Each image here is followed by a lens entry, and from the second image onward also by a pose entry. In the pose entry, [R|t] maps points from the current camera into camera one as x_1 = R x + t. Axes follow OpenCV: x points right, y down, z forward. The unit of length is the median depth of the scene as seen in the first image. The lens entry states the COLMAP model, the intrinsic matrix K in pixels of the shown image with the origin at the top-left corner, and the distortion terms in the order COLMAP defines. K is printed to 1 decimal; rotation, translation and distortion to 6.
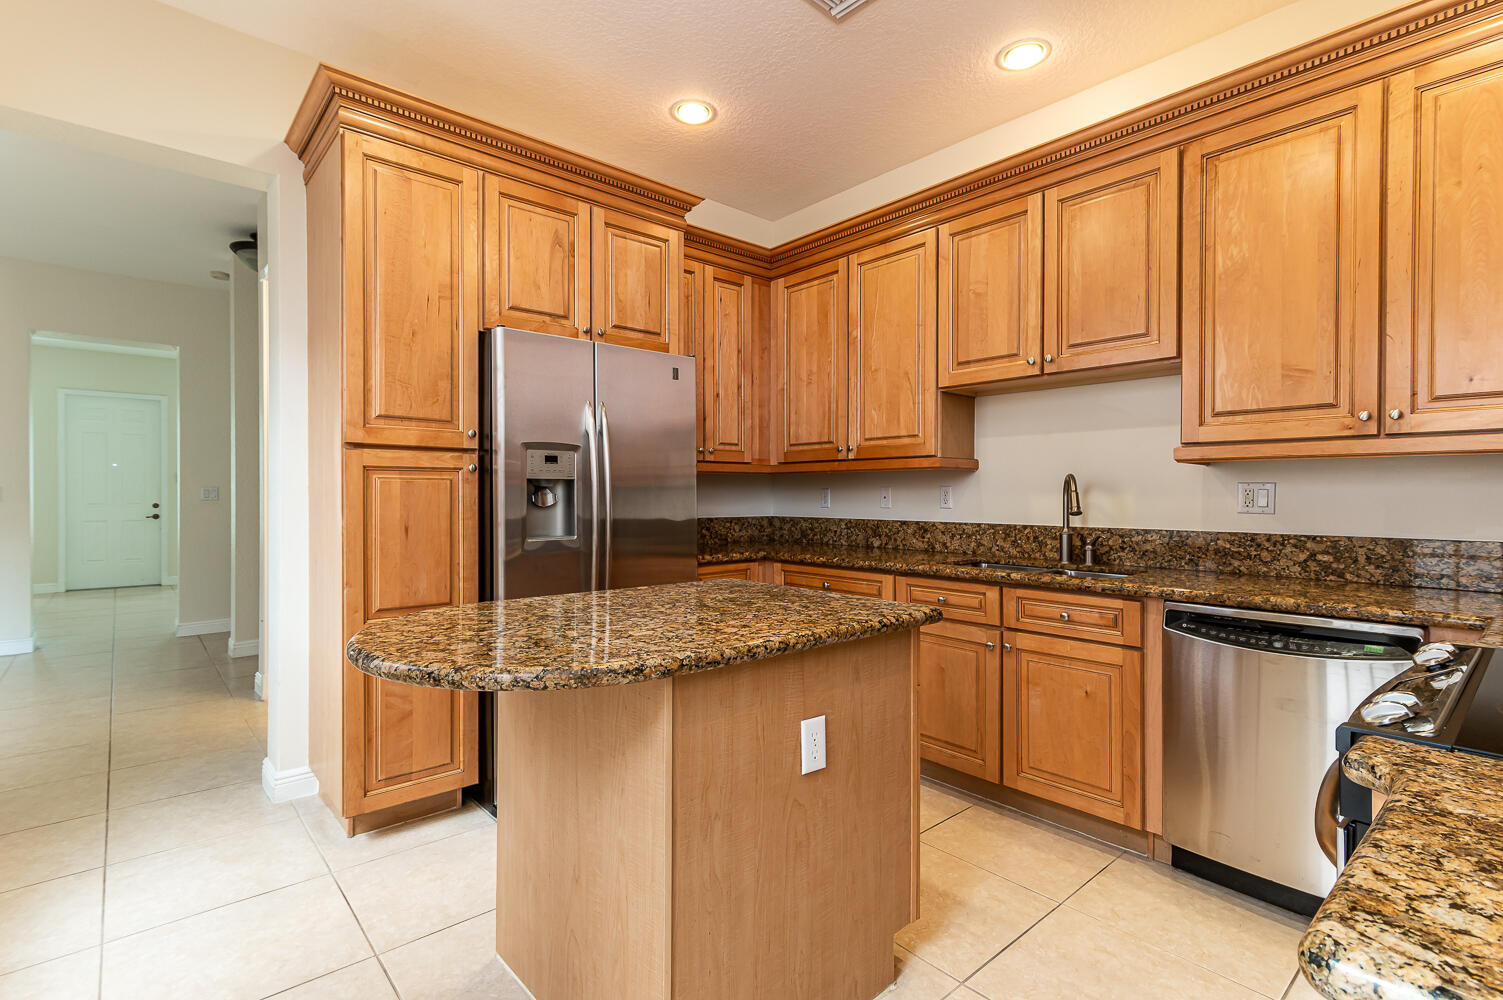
lens RADIAL K [[715.9, 0, 750.9], [0, 715.9, 496.8], [0, 0, 1]] dist [0.019424, 0.000092]
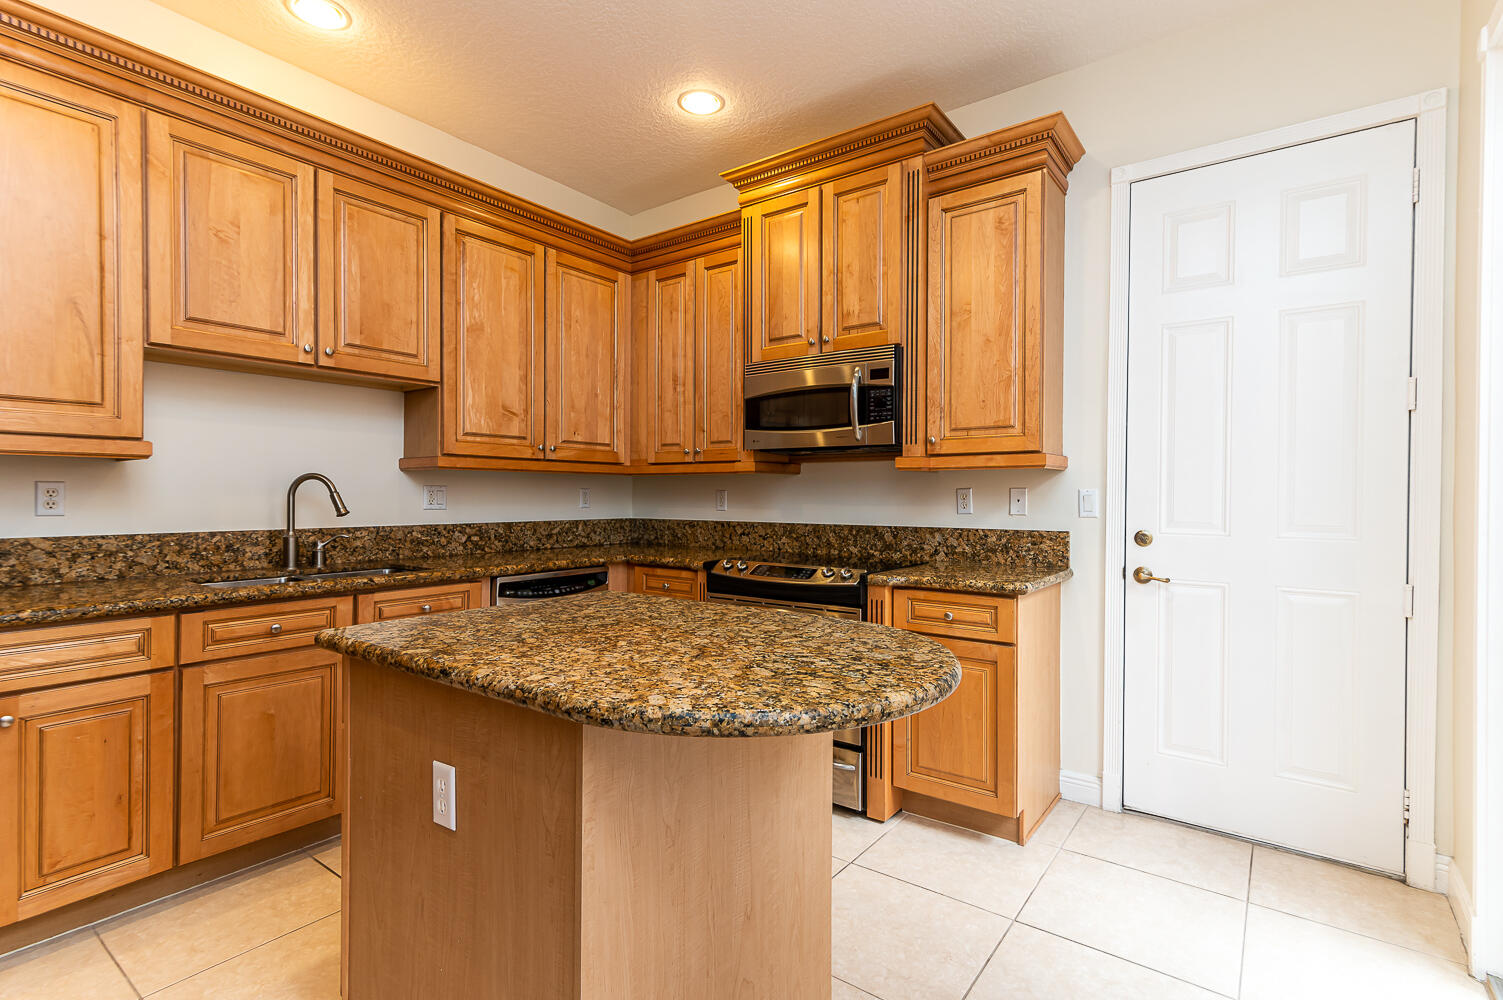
lens RADIAL K [[715.9, 0, 750.5], [0, 715.9, 498.7], [0, 0, 1]] dist [0.019424, 0.000092]
pose [[-0.198764, -0.010501, 0.979991, -0.642720], [-0.001985, 0.999945, 0.010312, -0.009820], [-0.980045, 0.000105, -0.198774, 0.661757]]
